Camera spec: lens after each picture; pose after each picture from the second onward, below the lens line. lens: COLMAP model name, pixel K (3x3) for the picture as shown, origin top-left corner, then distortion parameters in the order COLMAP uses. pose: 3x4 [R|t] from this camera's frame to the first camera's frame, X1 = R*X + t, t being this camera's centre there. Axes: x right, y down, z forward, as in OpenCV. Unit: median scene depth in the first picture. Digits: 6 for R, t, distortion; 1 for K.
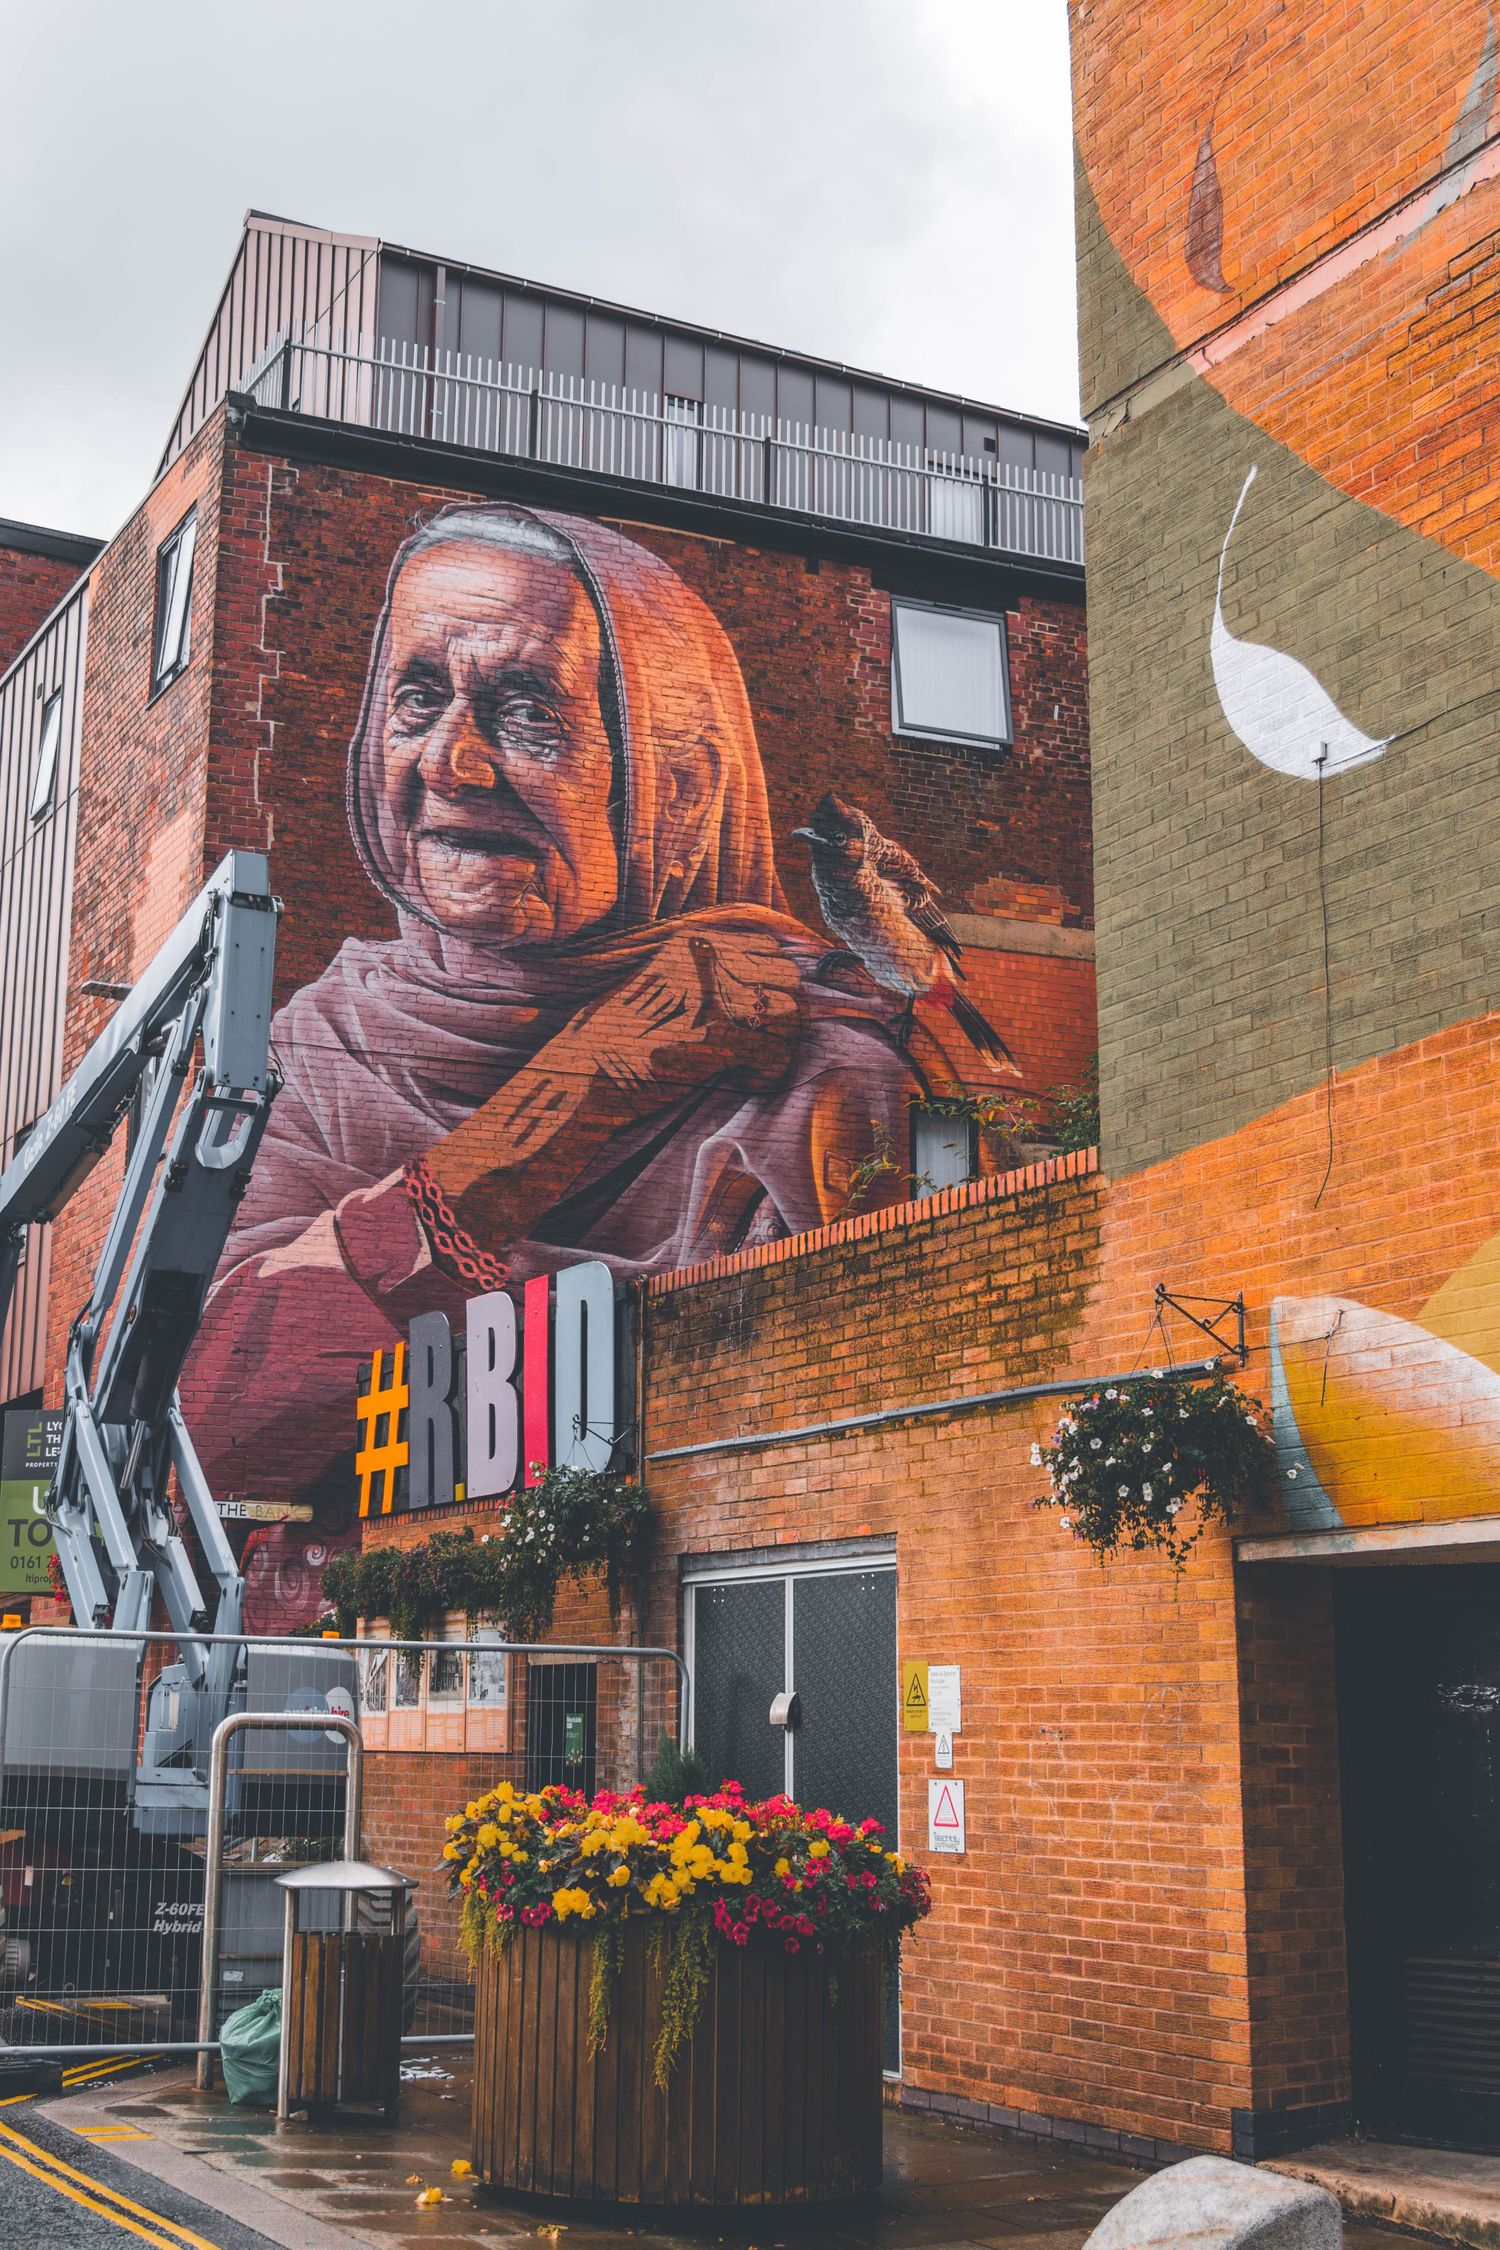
lens RADIAL K [[2876.9, 0, 635.1], [0, 2876.9, 1097.1], [0, 0, 1]] dist [-0.002596, 0.000000]
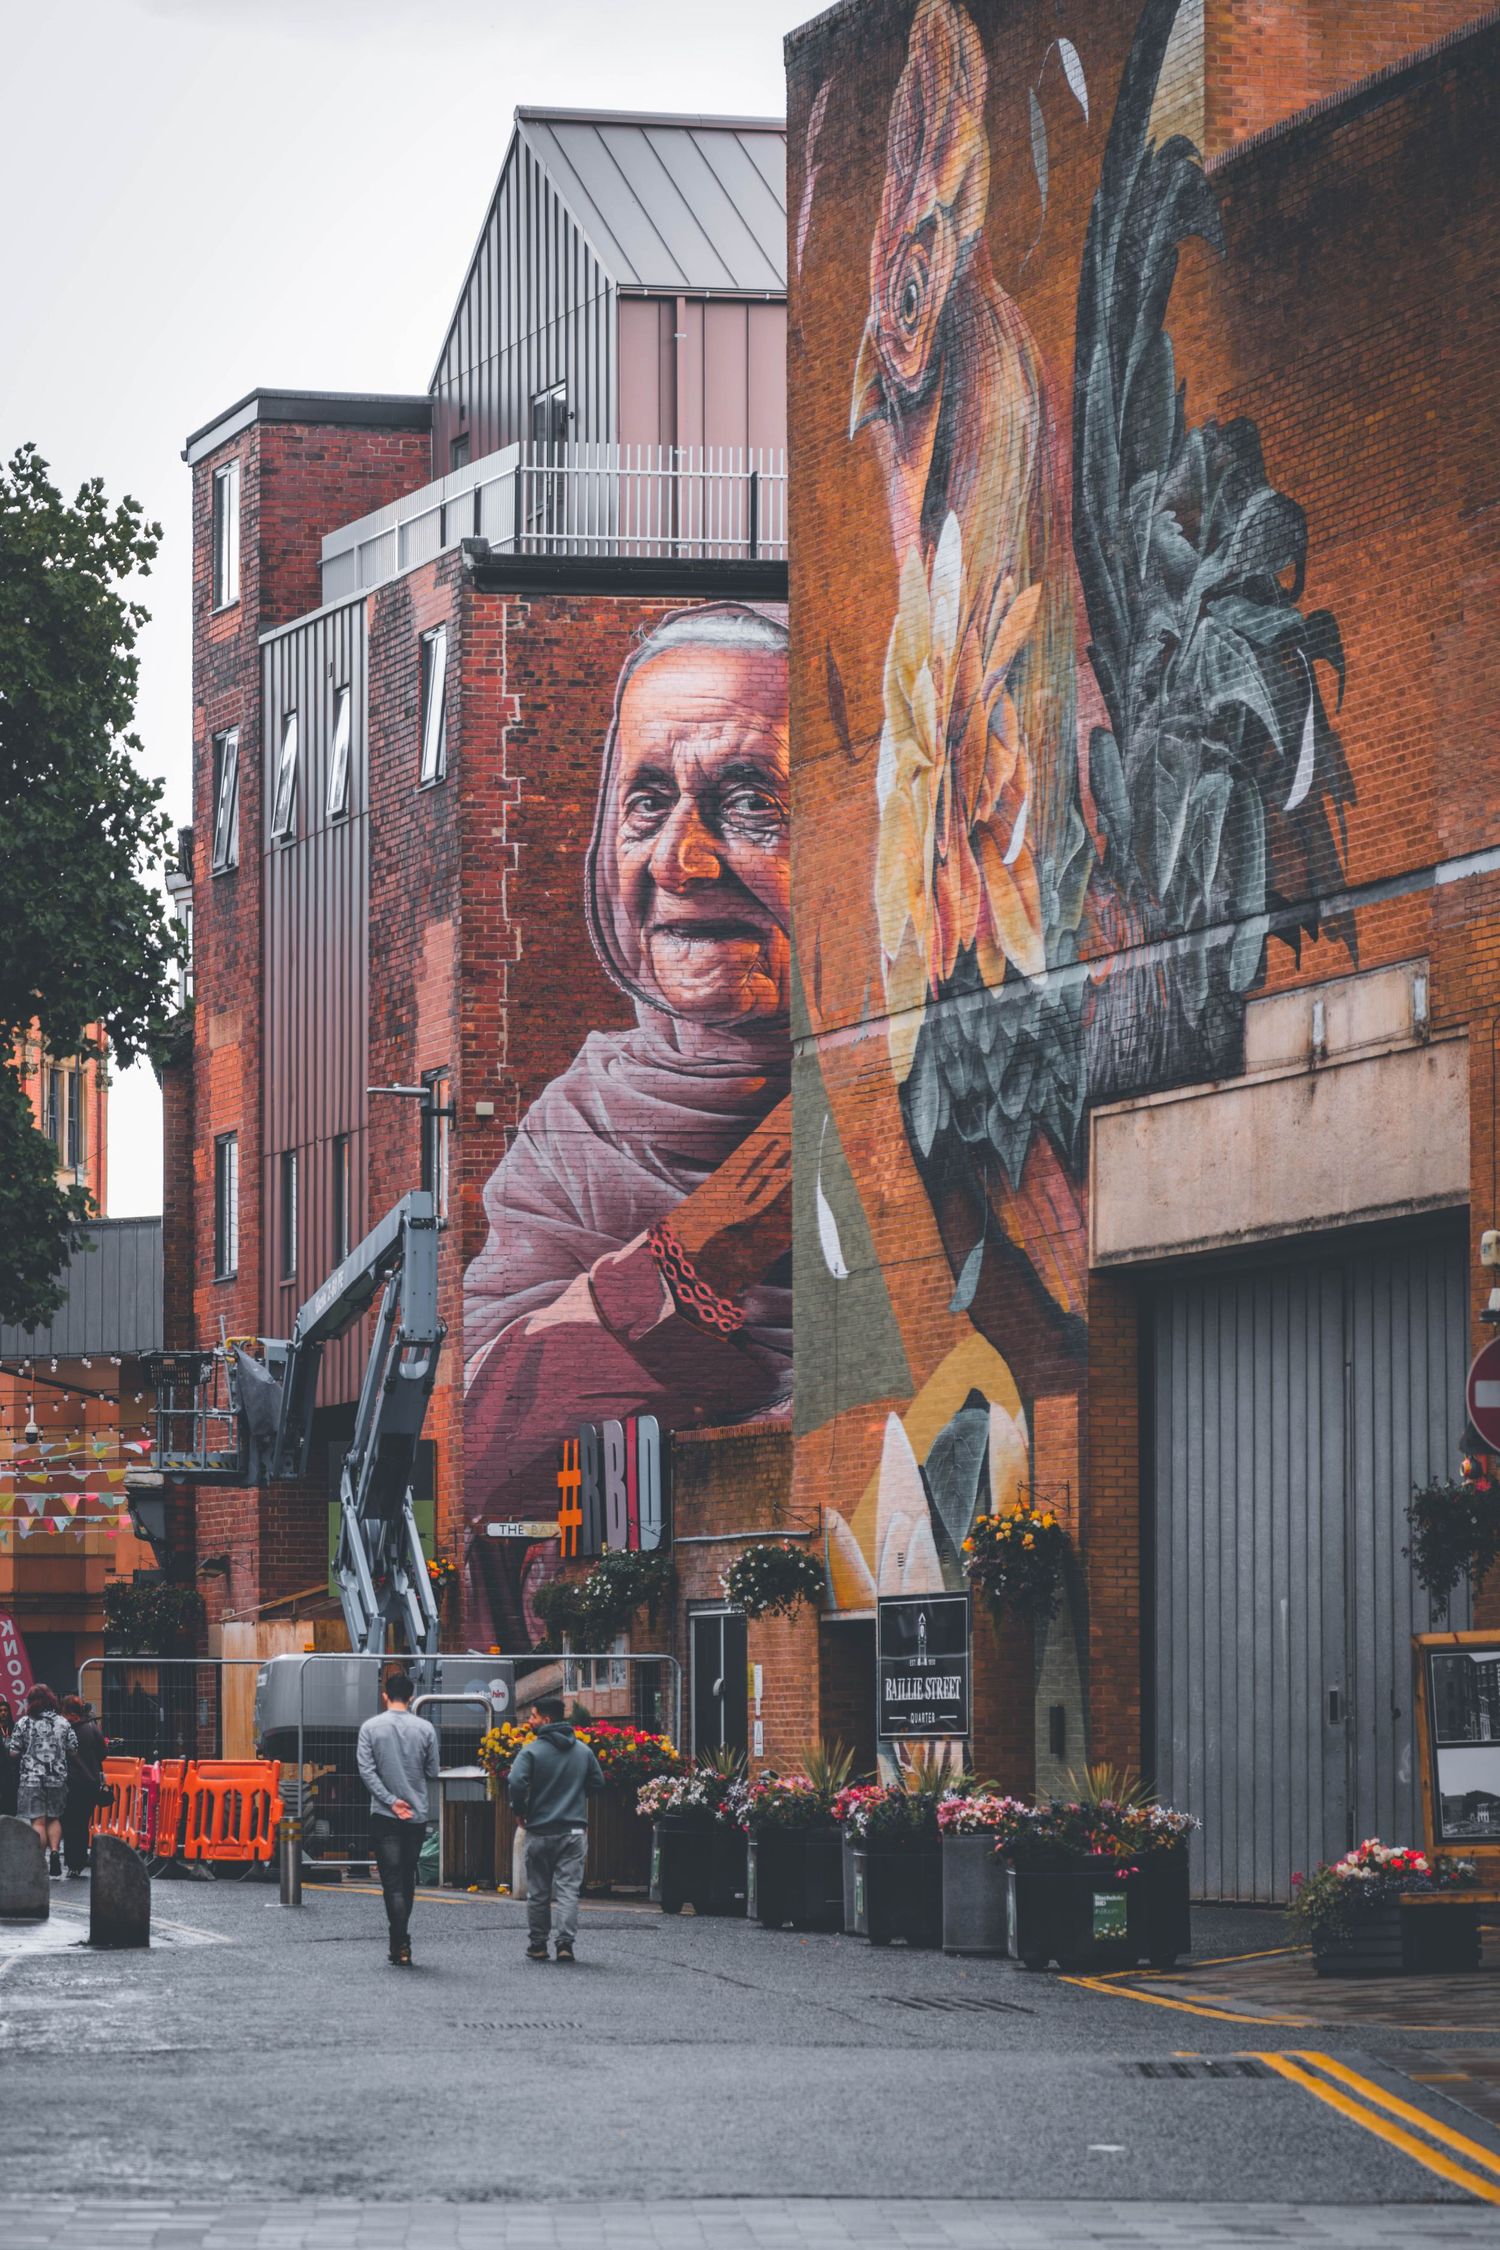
lens RADIAL K [[10269.5, 0, 750.6], [0, 10269.5, 1124.9], [0, 0, 1]] dist [0.257396, 0.000000]
pose [[0.979436, -0.029357, -0.199606, 0.774132], [0.060349, 0.986689, 0.151004, -0.629079], [0.192516, -0.159945, 0.968171, -2.942689]]
